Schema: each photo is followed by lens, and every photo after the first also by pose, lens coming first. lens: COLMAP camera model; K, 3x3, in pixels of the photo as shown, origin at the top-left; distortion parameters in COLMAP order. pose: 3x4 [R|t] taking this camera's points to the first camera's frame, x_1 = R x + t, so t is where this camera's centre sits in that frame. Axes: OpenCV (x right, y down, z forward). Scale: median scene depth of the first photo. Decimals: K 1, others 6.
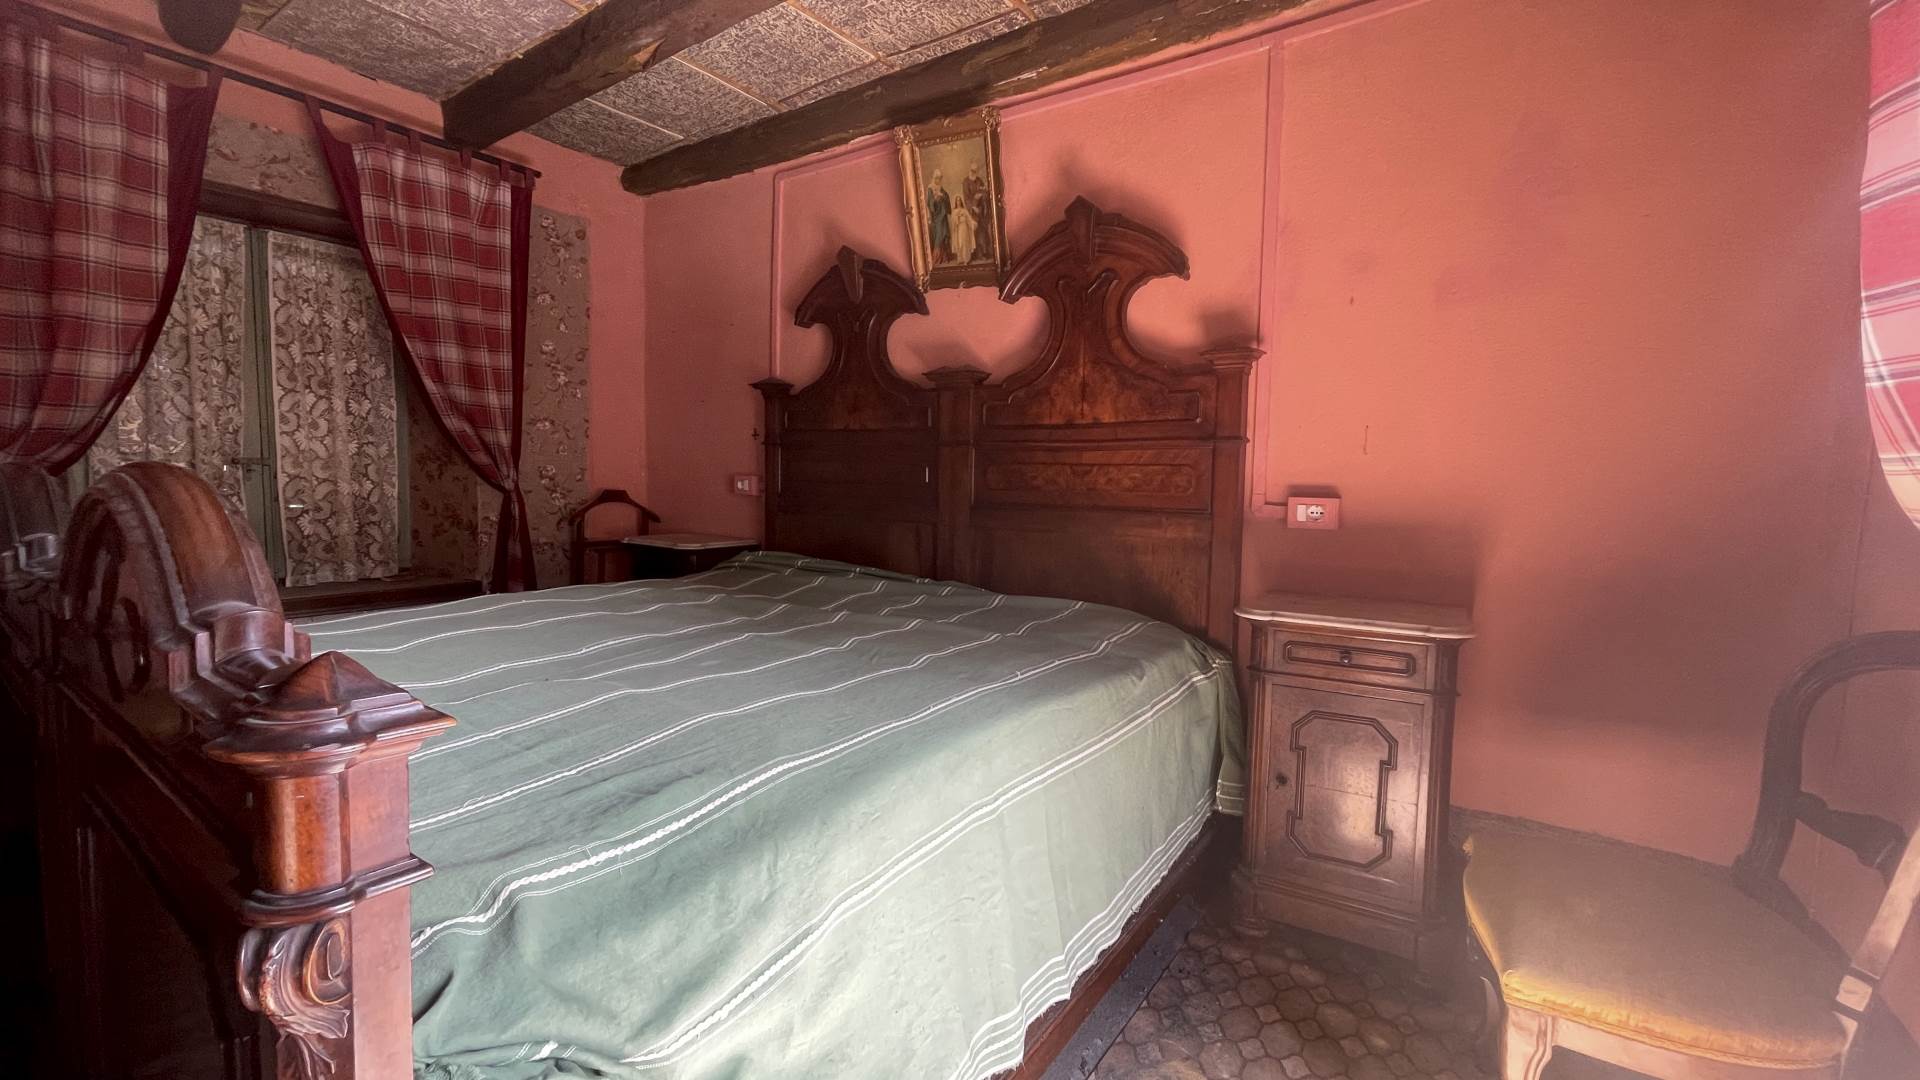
lens RADIAL K [[781.1, 0, 958.7], [0, 781.1, 535.8], [0, 0, 1]] dist [-0.002902, 0.001268]
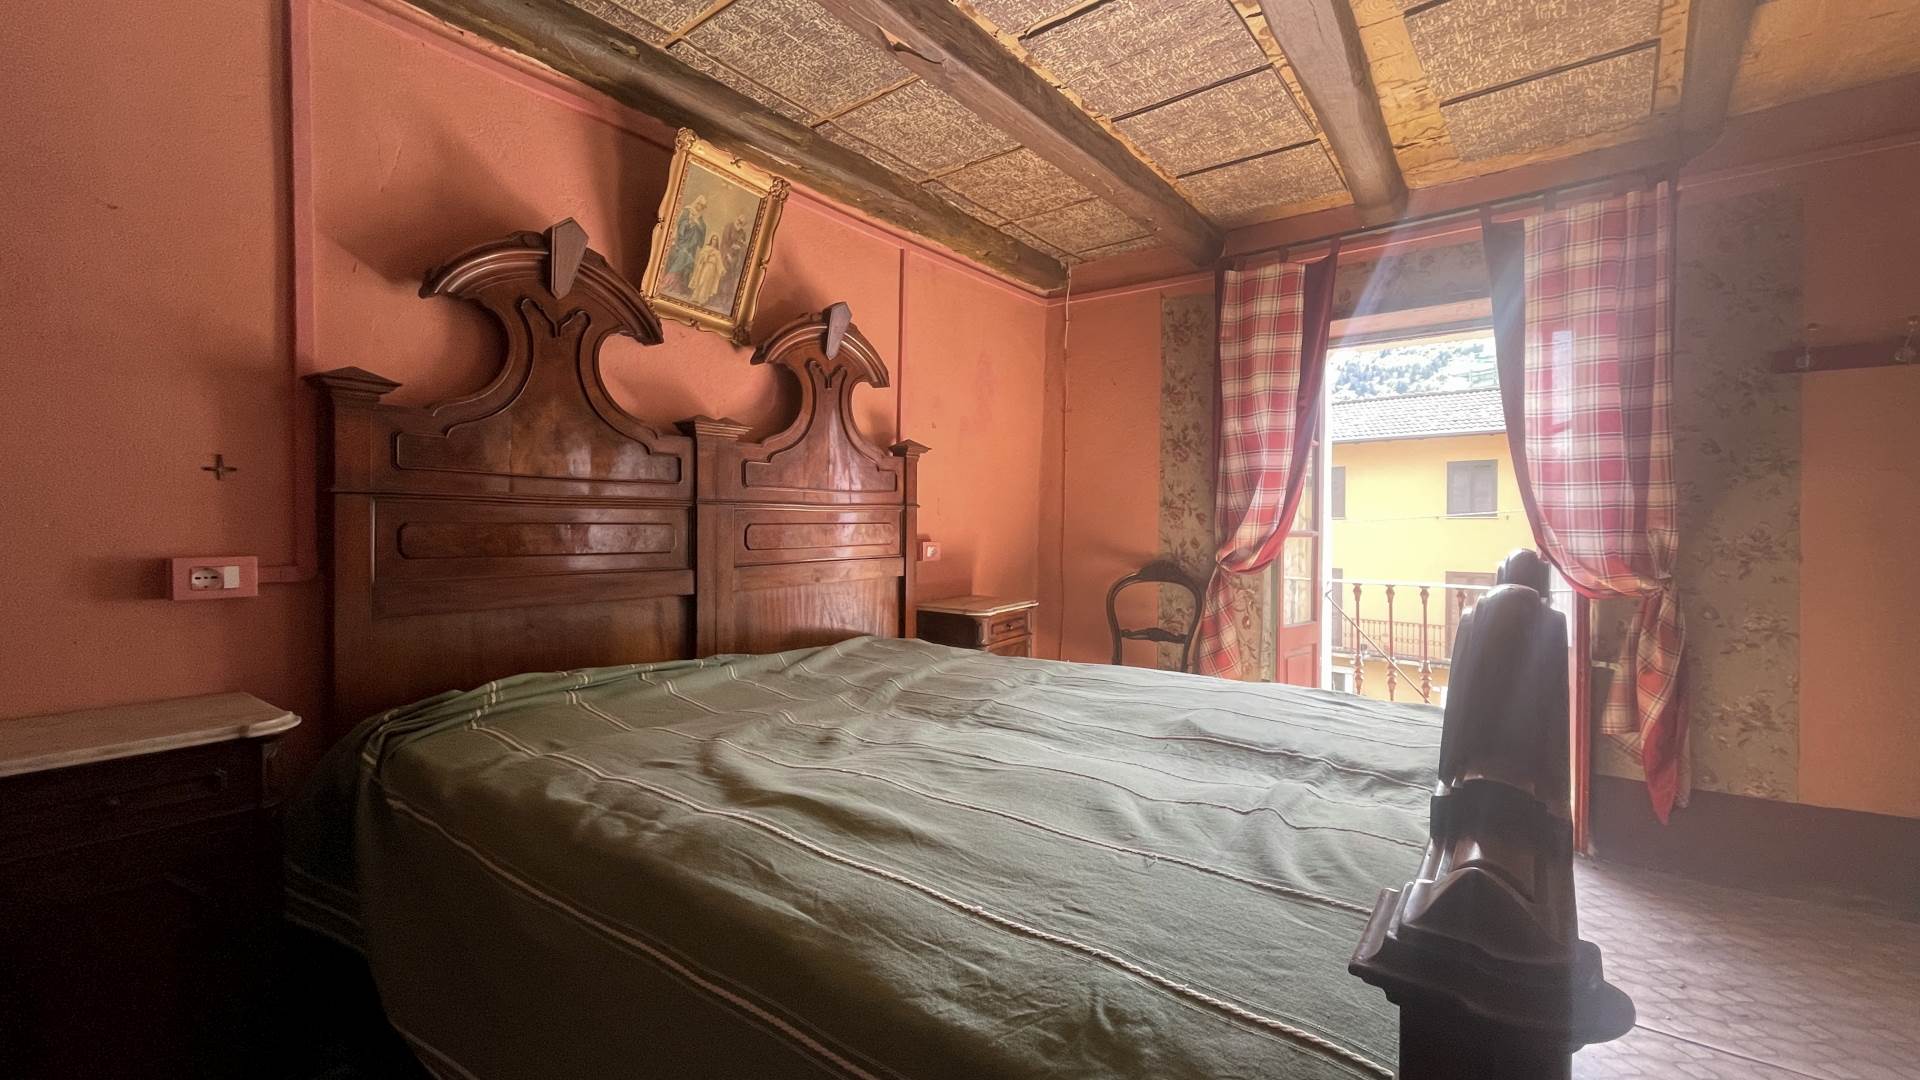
lens RADIAL K [[781.1, 0, 971.3], [0, 781.1, 538.9], [0, 0, 1]] dist [-0.002902, 0.001268]
pose [[0.031849, -0.036526, 0.998825, -0.950330], [0.085567, 0.995763, 0.033686, -0.086303], [-0.995823, 0.084393, 0.034839, 0.720370]]
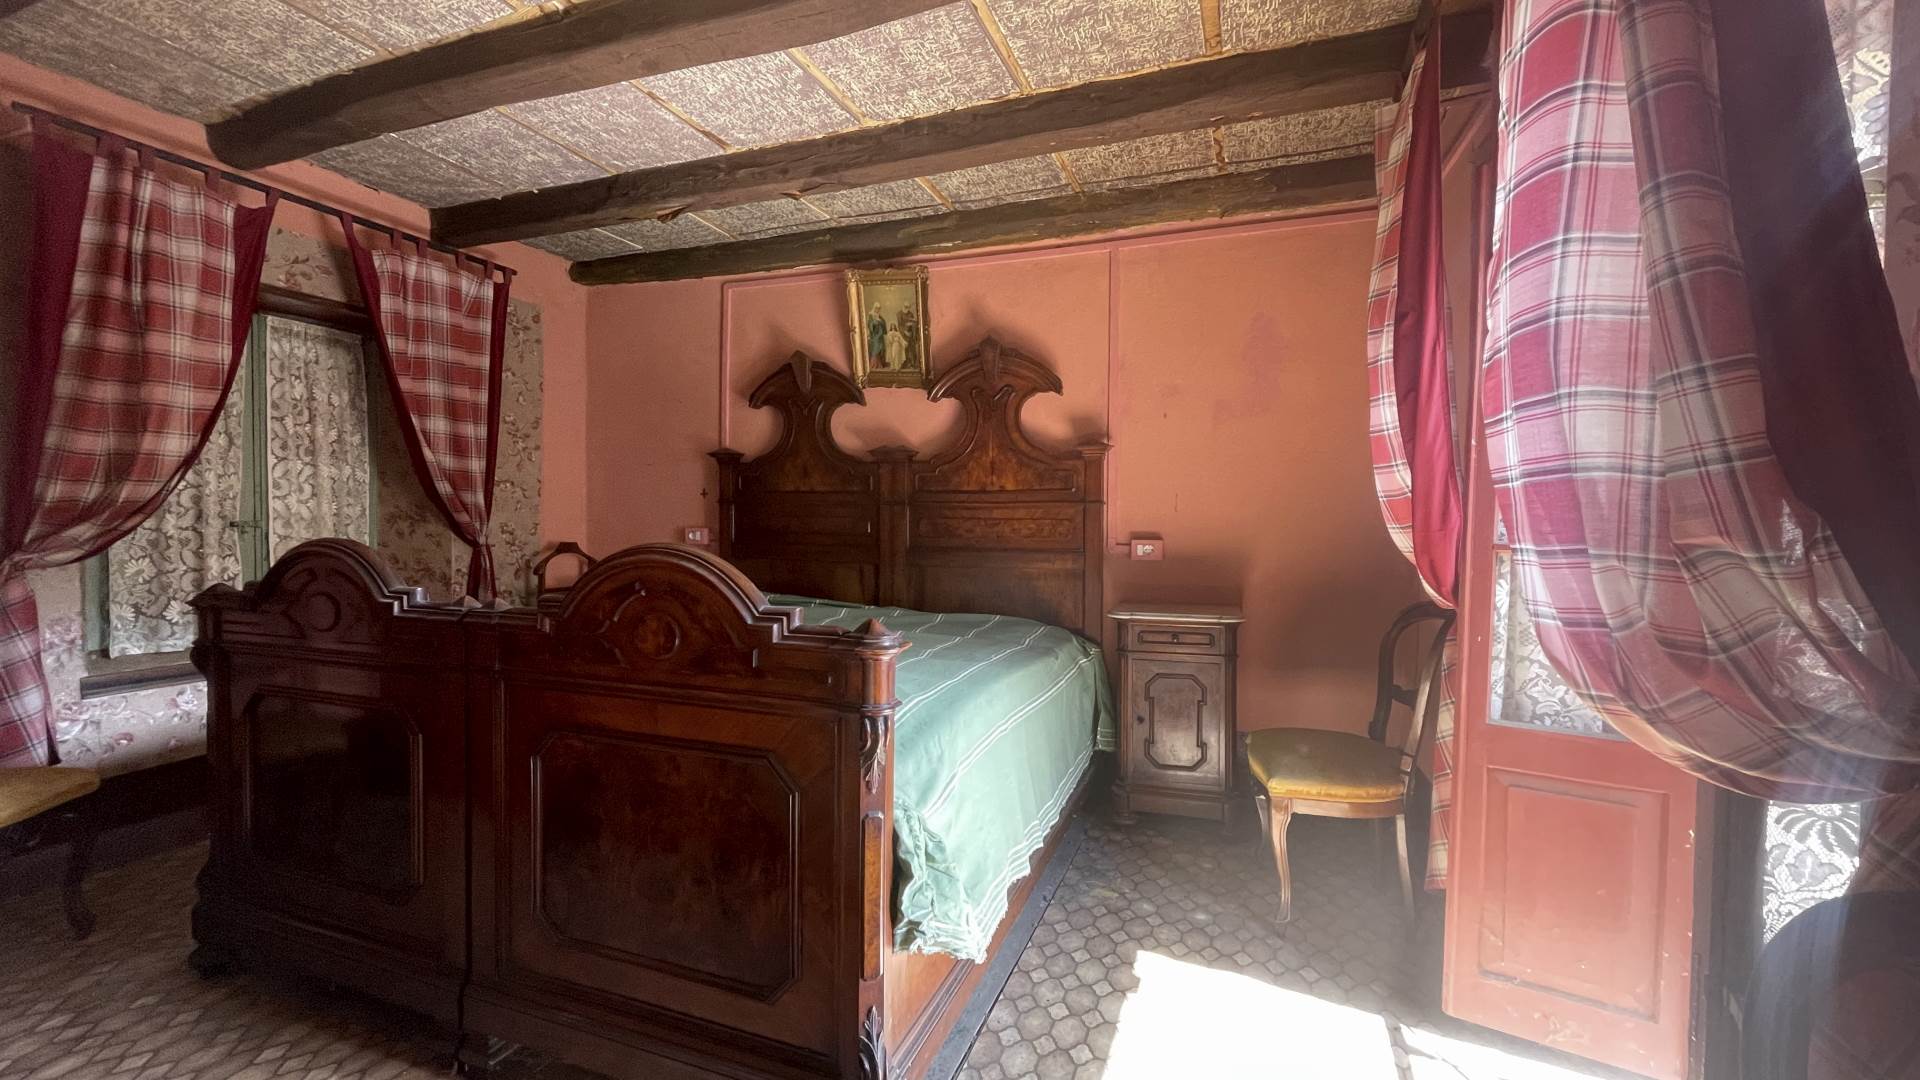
lens RADIAL K [[781.1, 0, 959.6], [0, 781.1, 536.1], [0, 0, 1]] dist [-0.002902, 0.001268]
pose [[0.967889, -0.018980, 0.250660, -0.243739], [0.030790, 0.998588, -0.043278, -0.000937], [-0.249485, 0.049606, 0.967107, -0.335481]]
